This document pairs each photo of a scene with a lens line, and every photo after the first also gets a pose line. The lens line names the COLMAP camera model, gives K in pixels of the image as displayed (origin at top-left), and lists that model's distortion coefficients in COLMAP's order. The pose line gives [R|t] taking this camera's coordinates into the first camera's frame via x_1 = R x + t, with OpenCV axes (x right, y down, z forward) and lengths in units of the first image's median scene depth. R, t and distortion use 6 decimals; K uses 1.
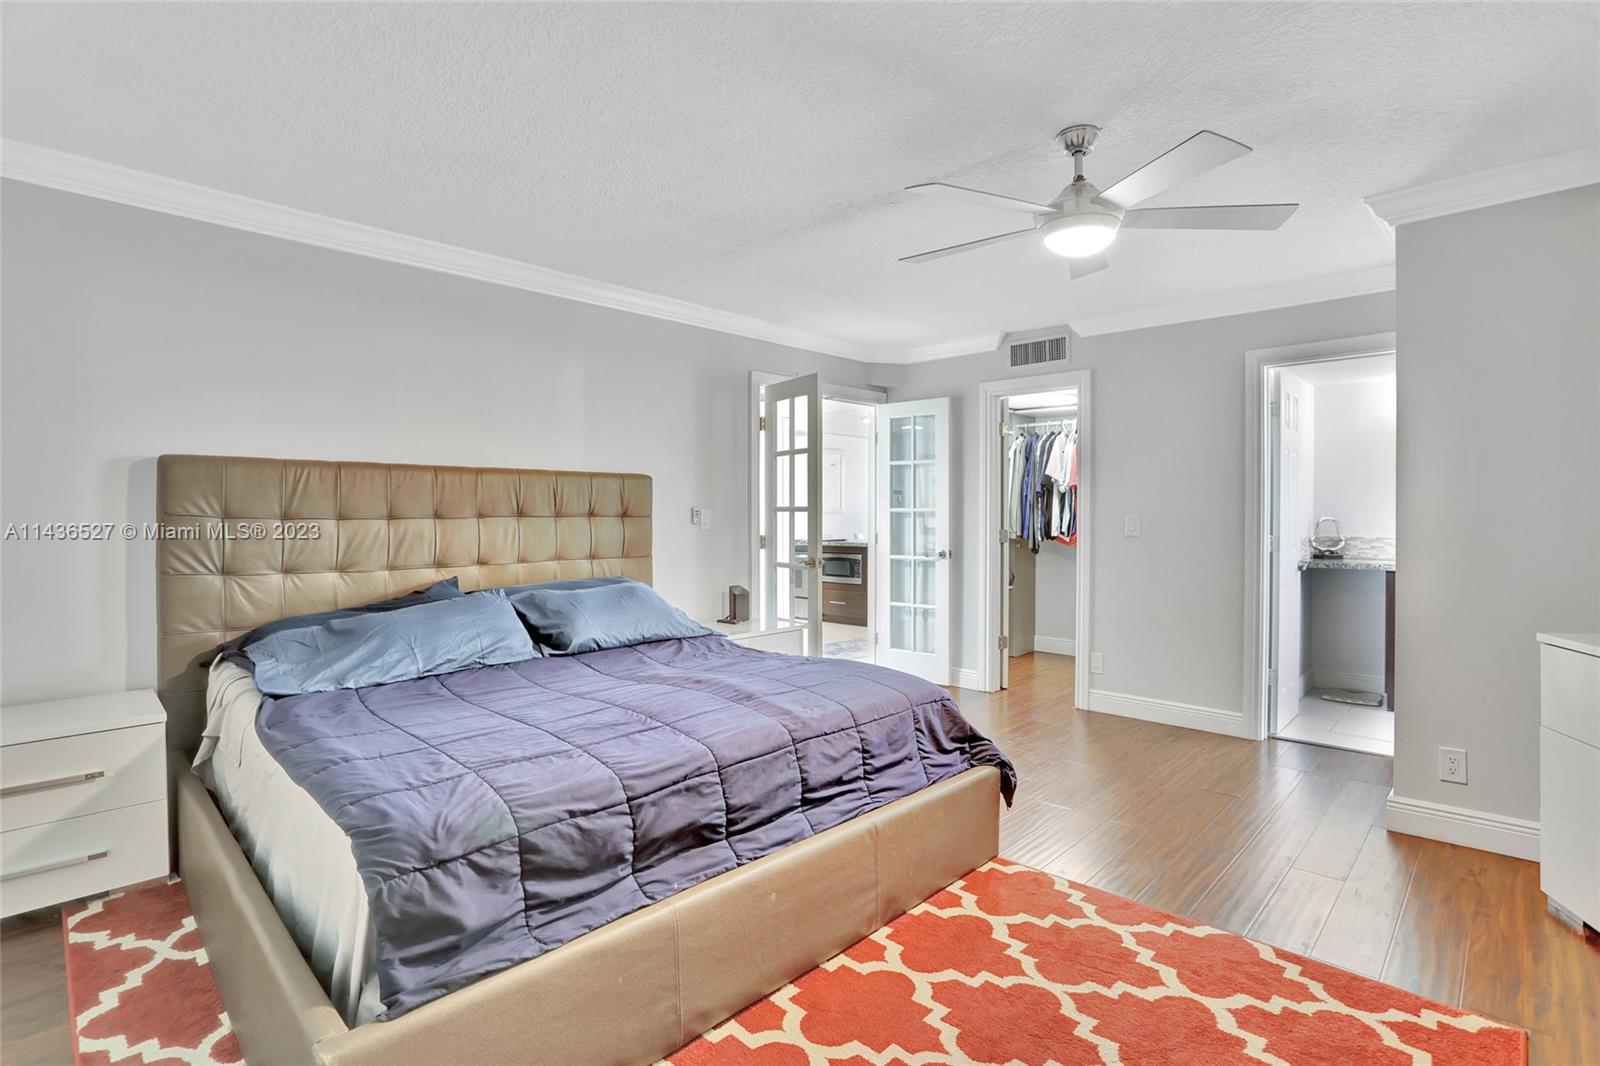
lens RADIAL K [[770.9, 0, 801.6], [0, 770.9, 524.4], [0, 0, 1]] dist [-0.061371, 0.022562]
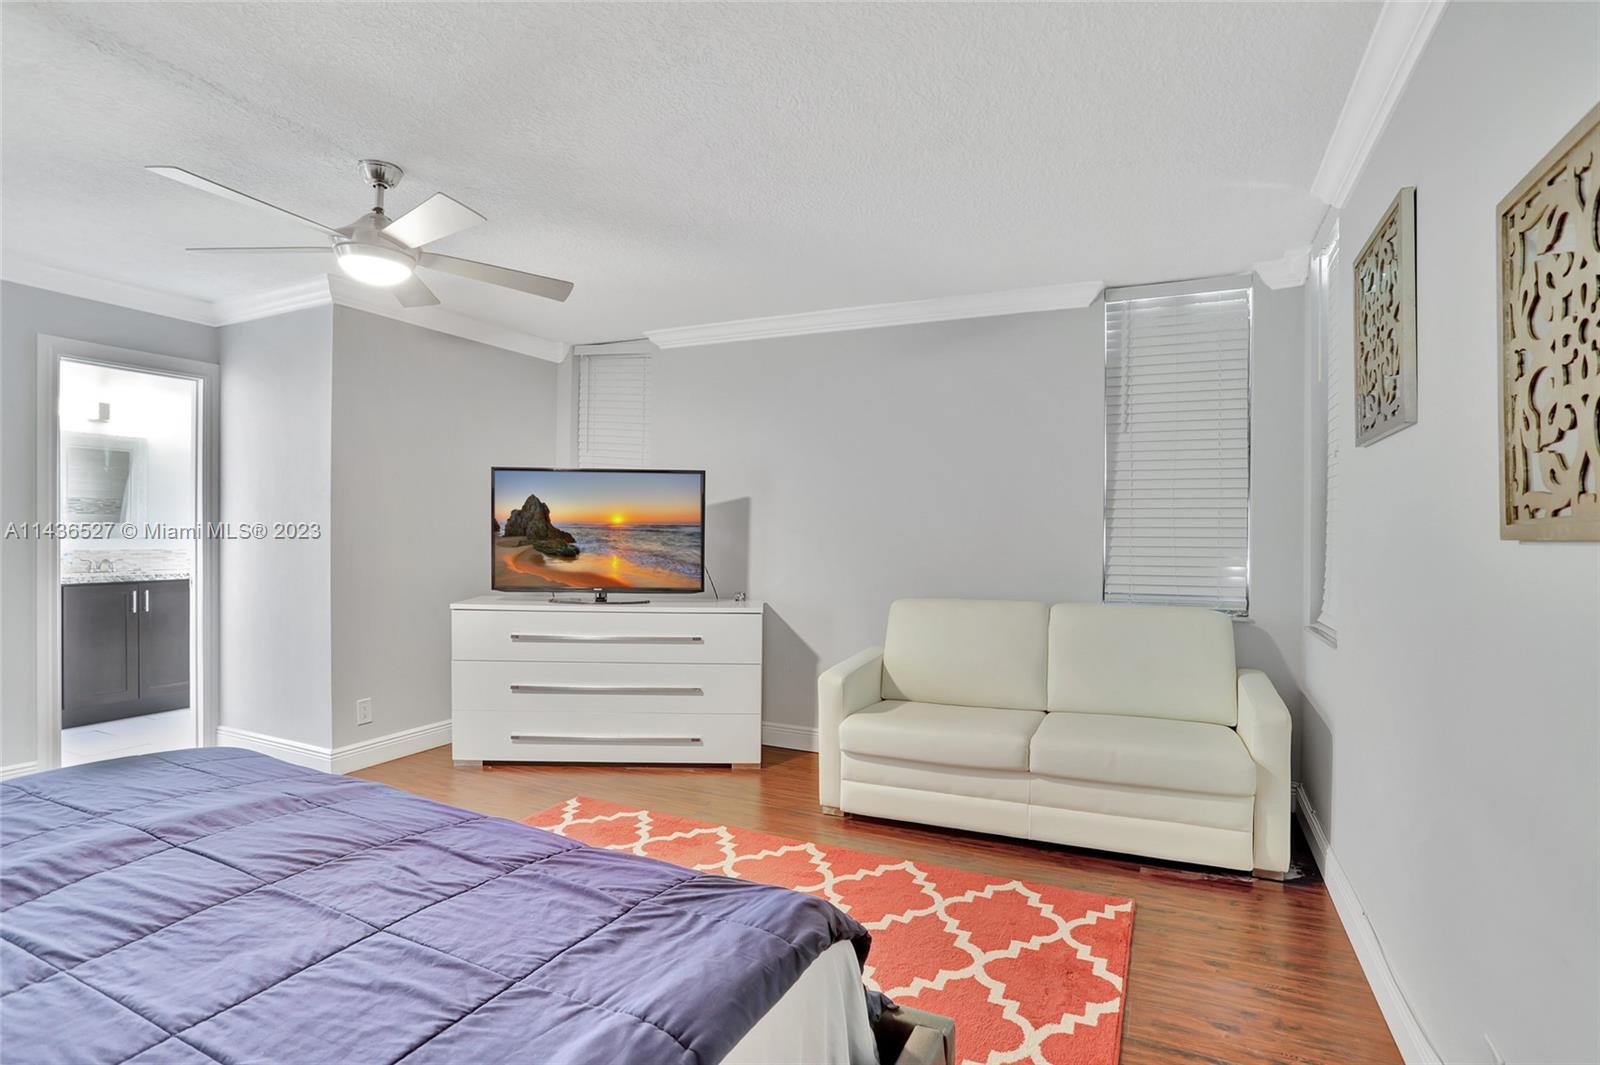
lens RADIAL K [[789.2, 0, 802.8], [0, 789.2, 543.1], [0, 0, 1]] dist [-0.069256, 0.030254]
pose [[-0.329515, -0.021012, 0.943917, -0.836721], [0.003680, 0.999716, 0.023538, -0.021177], [-0.944143, 0.011230, -0.329344, 0.803088]]
